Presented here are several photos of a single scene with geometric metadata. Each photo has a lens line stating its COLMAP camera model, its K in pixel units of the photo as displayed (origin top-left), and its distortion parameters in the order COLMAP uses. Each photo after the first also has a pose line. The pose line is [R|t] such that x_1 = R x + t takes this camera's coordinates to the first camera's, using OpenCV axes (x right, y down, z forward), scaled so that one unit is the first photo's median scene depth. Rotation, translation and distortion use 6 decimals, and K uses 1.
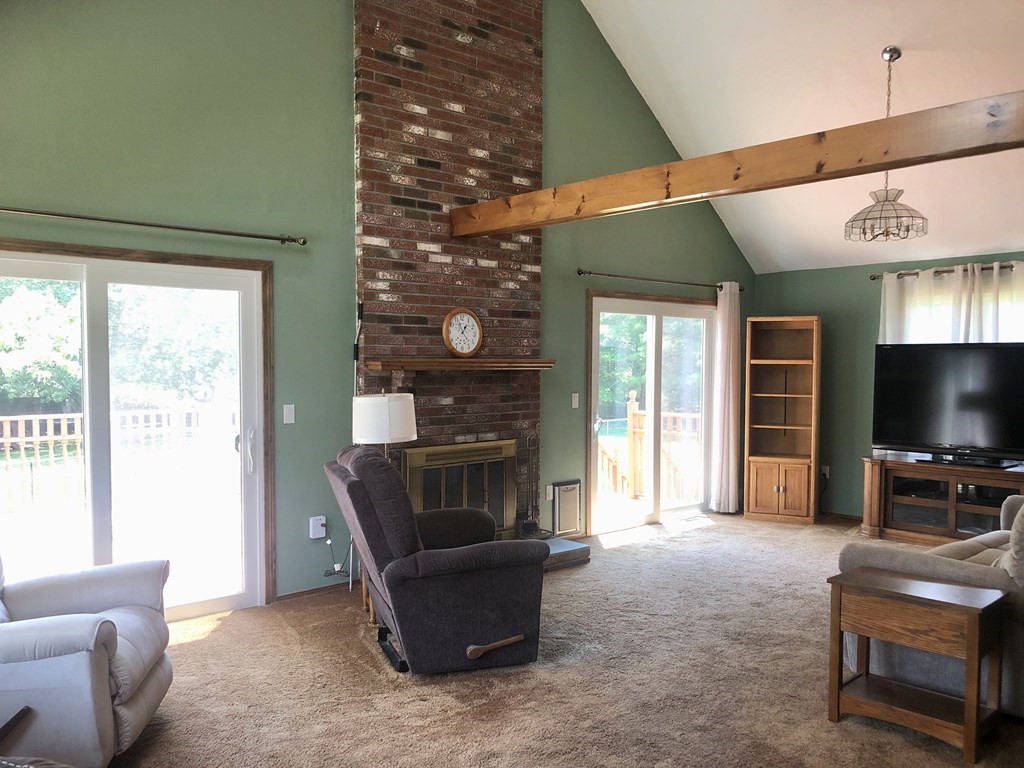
lens RADIAL K [[851.7, 0, 506.9], [0, 851.7, 395.0], [0, 0, 1]] dist [0.054395, -0.024937]
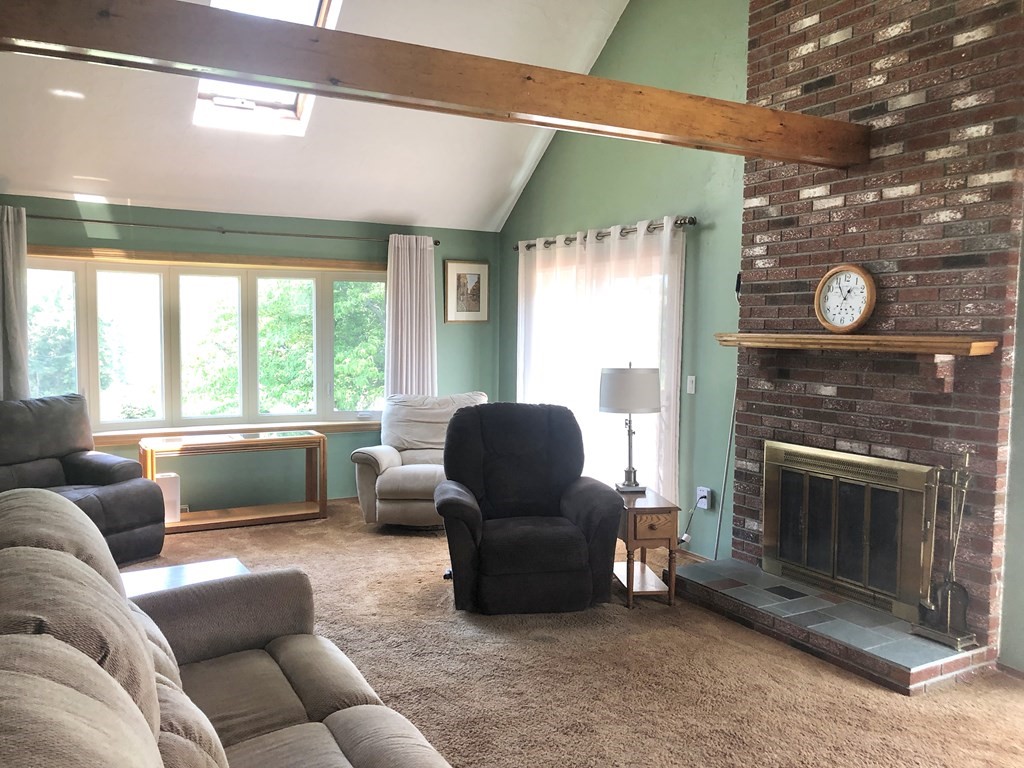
lens RADIAL K [[851.7, 0, 506.8], [0, 851.7, 377.3], [0, 0, 1]] dist [0.054395, -0.024937]
pose [[-0.229563, 0.051032, -0.971955, 0.730285], [-0.053505, 0.996453, 0.064955, -0.038723], [0.971822, 0.066916, -0.226019, 0.892719]]
